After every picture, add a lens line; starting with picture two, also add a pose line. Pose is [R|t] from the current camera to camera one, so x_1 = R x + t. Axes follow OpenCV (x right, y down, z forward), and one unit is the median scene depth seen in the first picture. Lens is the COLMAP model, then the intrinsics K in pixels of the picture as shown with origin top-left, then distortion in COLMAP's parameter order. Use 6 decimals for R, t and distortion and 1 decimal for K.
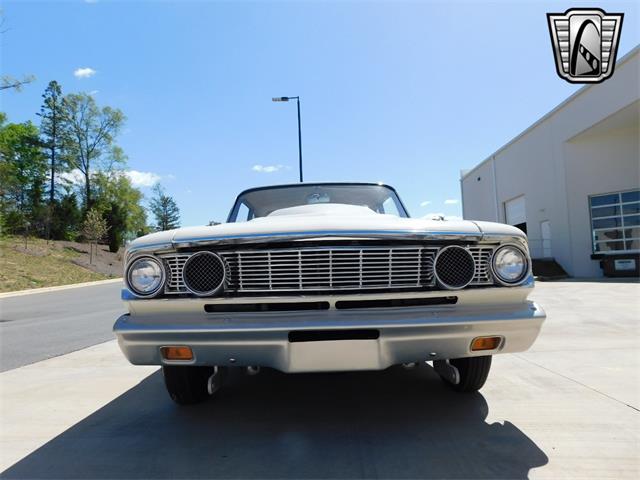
lens RADIAL K [[421.5, 0, 314.6], [0, 421.5, 236.2], [0, 0, 1]] dist [-0.065988, 0.047168]
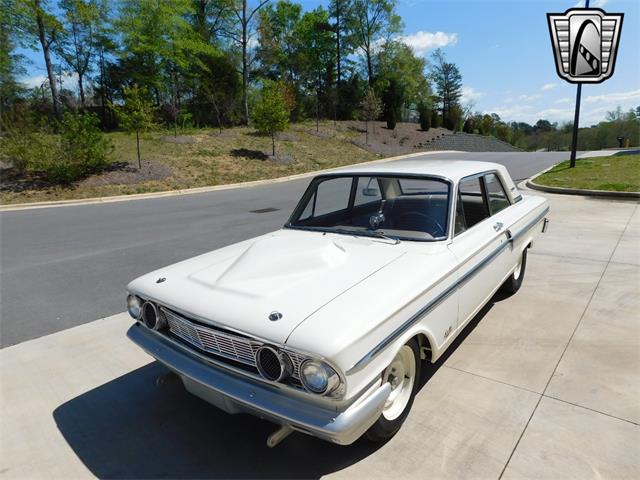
lens RADIAL K [[421.5, 0, 317.4], [0, 421.5, 238.2], [0, 0, 1]] dist [-0.065988, 0.047168]
pose [[0.789033, 0.135707, -0.599175, 0.248655], [0.062656, 0.952437, 0.298226, -0.136452], [0.611148, -0.272852, 0.743001, 0.071940]]
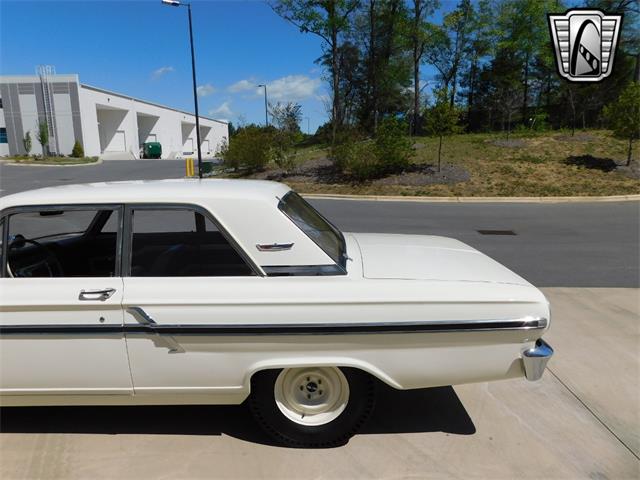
lens RADIAL K [[421.5, 0, 312.4], [0, 421.5, 239.5], [0, 0, 1]] dist [-0.065988, 0.047168]
pose [[-0.028224, 0.220897, -0.974889, 0.398219], [0.097503, 0.971235, 0.217247, -0.075594], [0.994835, -0.088923, -0.048950, 0.748550]]
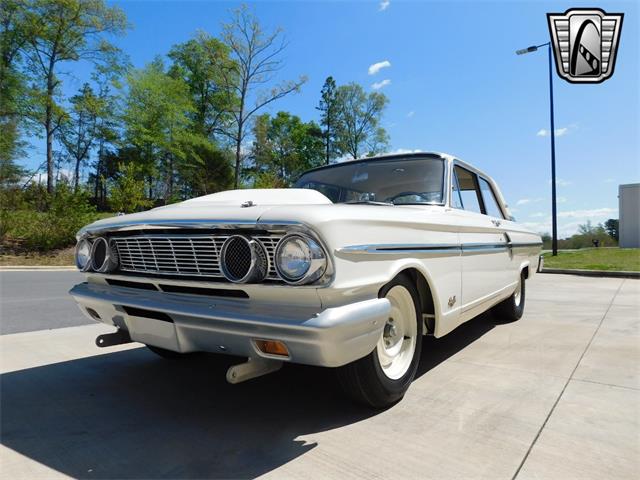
lens RADIAL K [[421.5, 0, 318.2], [0, 421.5, 239.1], [0, 0, 1]] dist [-0.065988, 0.047168]
pose [[0.808175, 0.017249, -0.588690, 0.232085], [0.024452, 0.997726, 0.062803, -0.004854], [0.588435, -0.065151, 0.805915, 0.084475]]
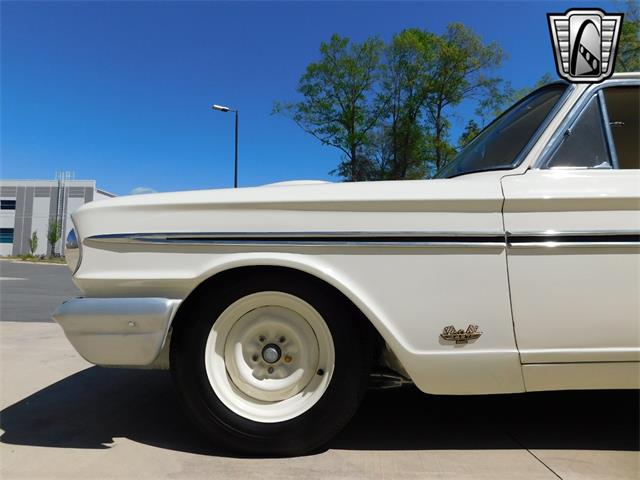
lens RADIAL K [[421.5, 0, 317.8], [0, 421.5, 237.7], [0, 0, 1]] dist [-0.065988, 0.047168]
pose [[0.012812, -0.053791, -0.998470, 0.308926], [0.077283, 0.995618, -0.052646, 0.029355], [0.996927, -0.076490, 0.016913, 0.342820]]
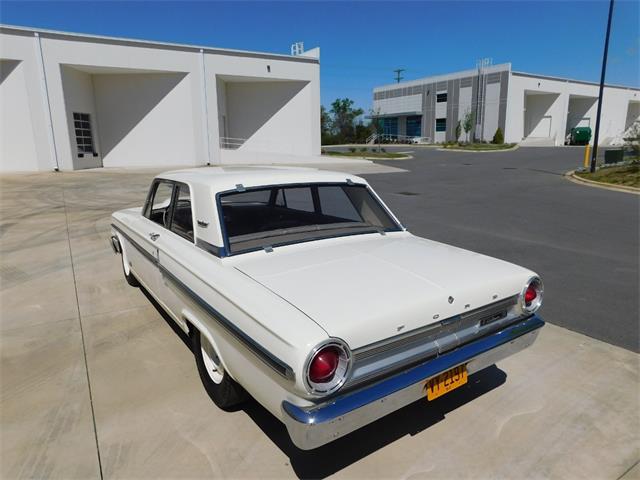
lens RADIAL K [[421.5, 0, 316.0], [0, 421.5, 236.8], [0, 0, 1]] dist [-0.065988, 0.047168]
pose [[-0.837489, 0.154507, -0.524157, 0.213933], [0.089317, 0.985000, 0.147643, -0.041307], [0.539106, 0.076833, -0.838726, 1.080839]]
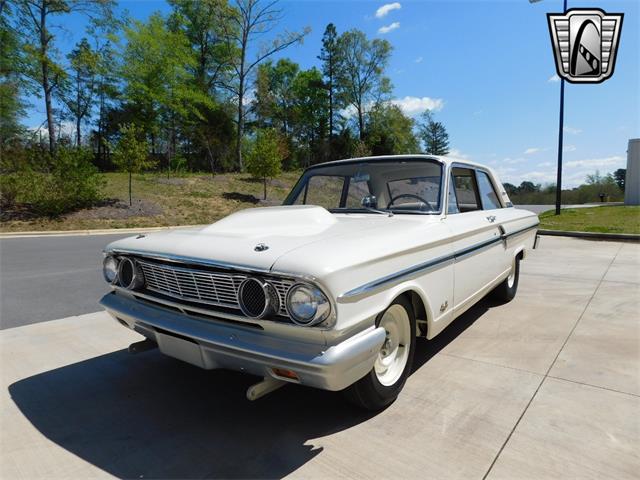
lens RADIAL K [[421.5, 0, 317.4], [0, 421.5, 238.0], [0, 0, 1]] dist [-0.065988, 0.047168]
pose [[0.801478, 0.077208, -0.593019, 0.247650], [0.033936, 0.984161, 0.173997, -0.058325], [0.597060, -0.159579, 0.786164, 0.065602]]
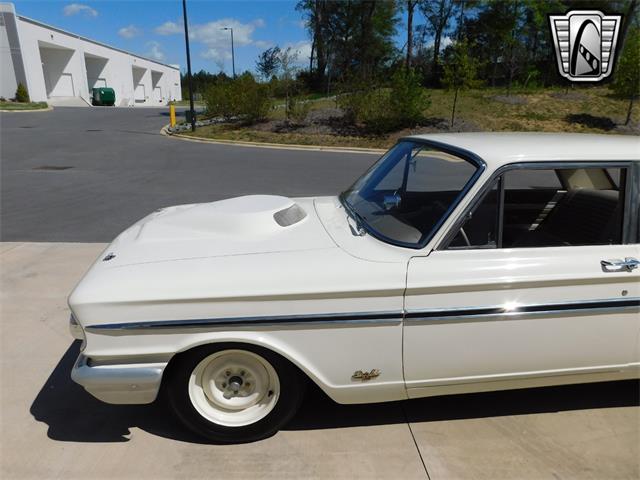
lens RADIAL K [[421.5, 0, 315.6], [0, 421.5, 238.6], [0, 0, 1]] dist [-0.065988, 0.047168]
pose [[0.093655, 0.324204, -0.941340, 0.344620], [0.068870, 0.941121, 0.330981, -0.104939], [0.993220, -0.095828, 0.065813, 0.363694]]
